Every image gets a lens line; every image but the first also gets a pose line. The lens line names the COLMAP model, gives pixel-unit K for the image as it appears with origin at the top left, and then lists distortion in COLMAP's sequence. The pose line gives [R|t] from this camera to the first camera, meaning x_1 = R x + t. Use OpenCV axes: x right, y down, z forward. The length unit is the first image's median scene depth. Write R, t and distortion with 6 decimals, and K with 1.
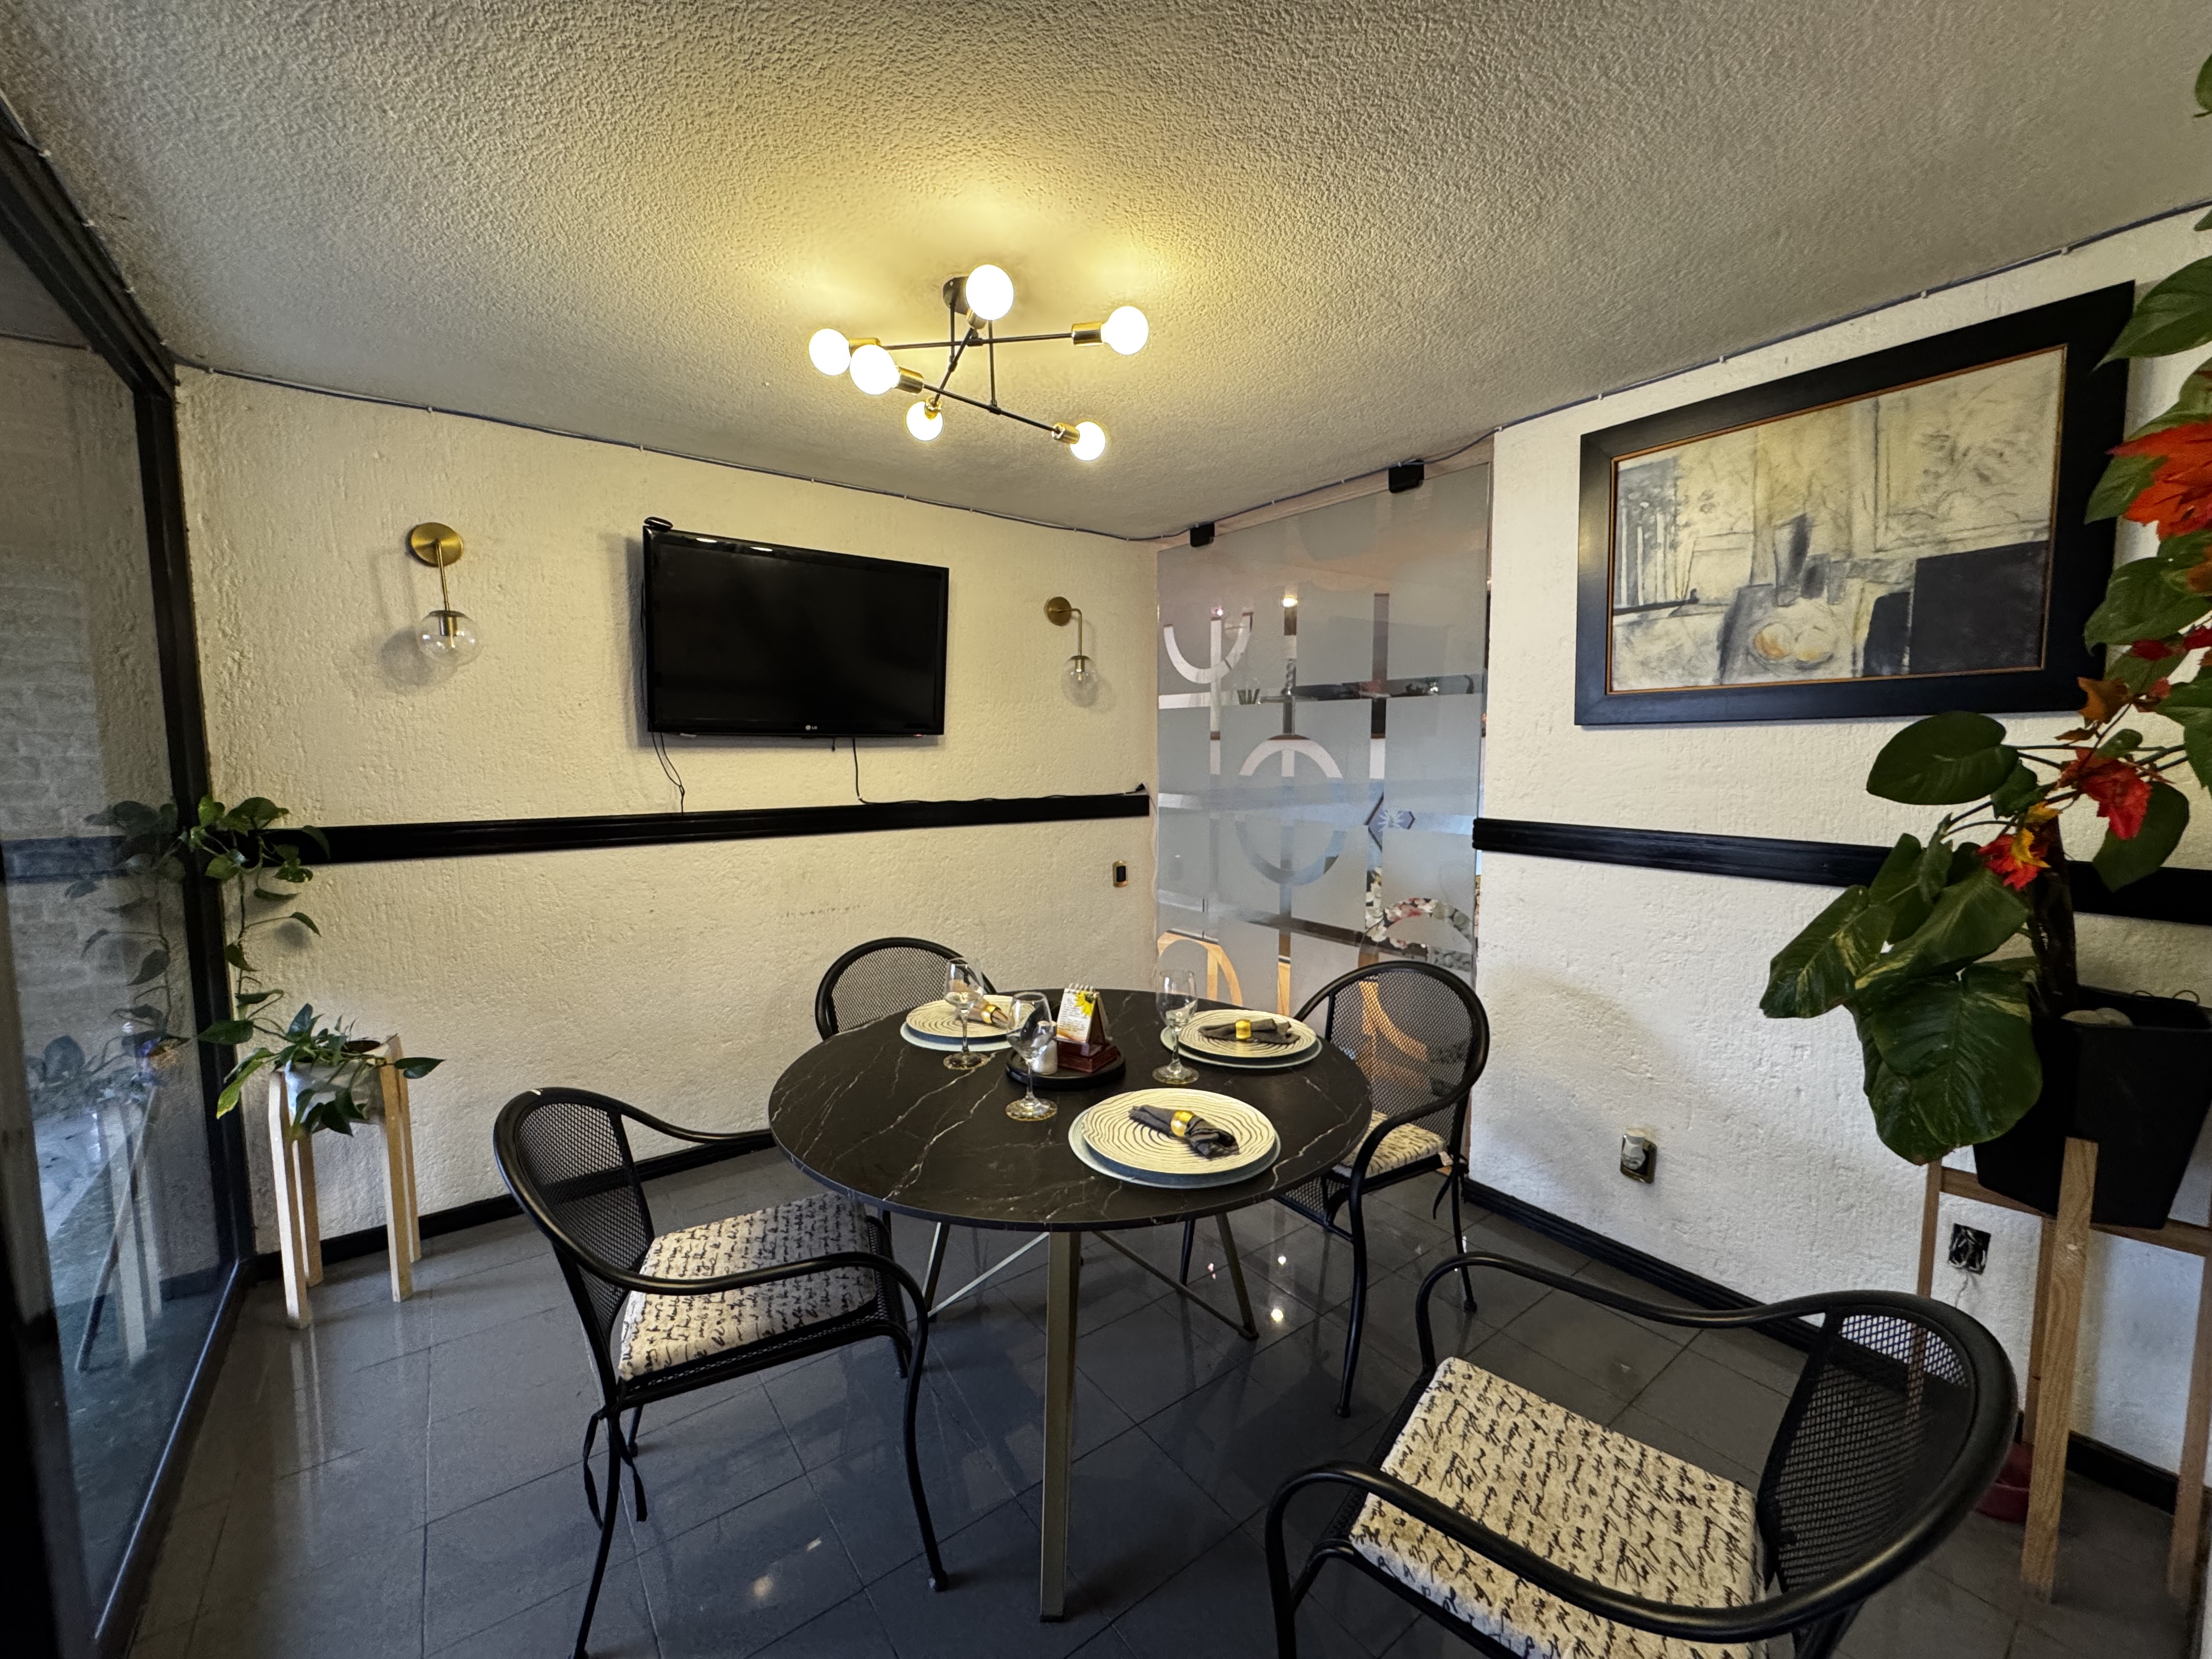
lens RADIAL K [[879.5, 0, 1112.6], [0, 879.5, 828.3], [0, 0, 1]] dist [-0.004984, 0.000482]
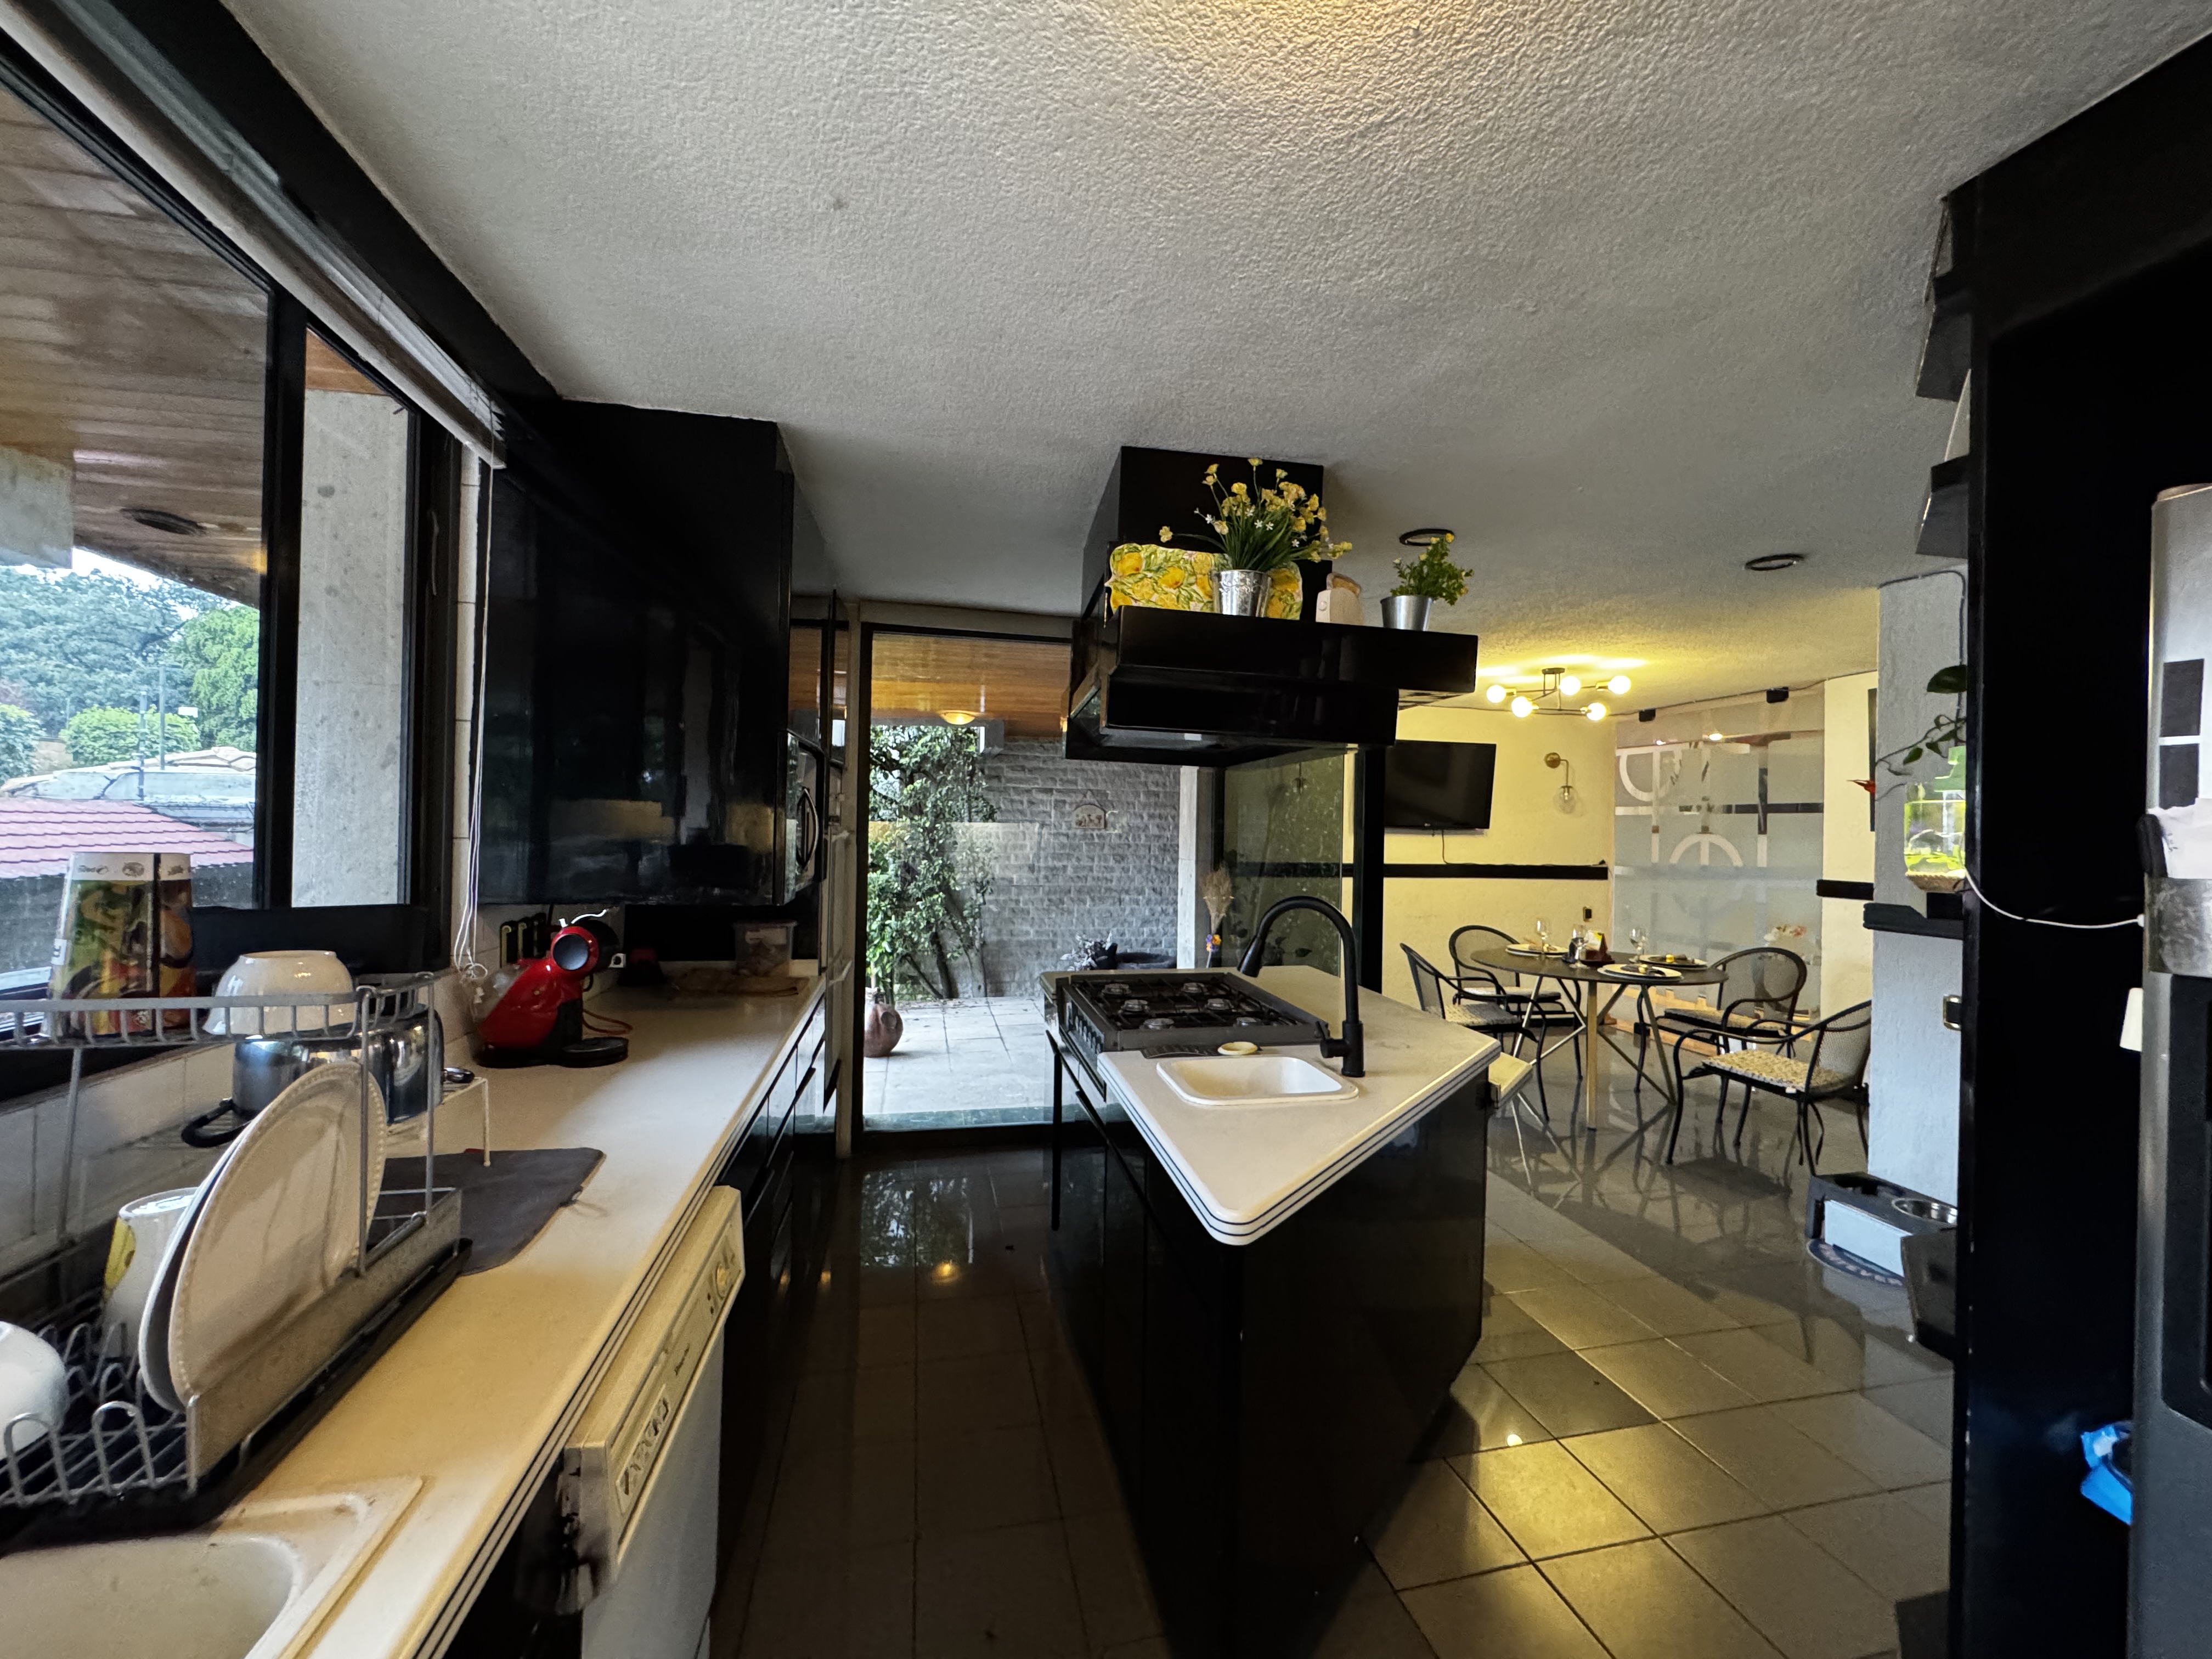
lens RADIAL K [[879.5, 0, 1108.0], [0, 879.5, 838.1], [0, 0, 1]] dist [-0.004984, 0.000482]
pose [[0.904313, 0.018437, -0.426471, -0.124731], [-0.054081, 0.995965, -0.071620, 0.090999], [0.423429, 0.087831, 0.901661, -1.041367]]
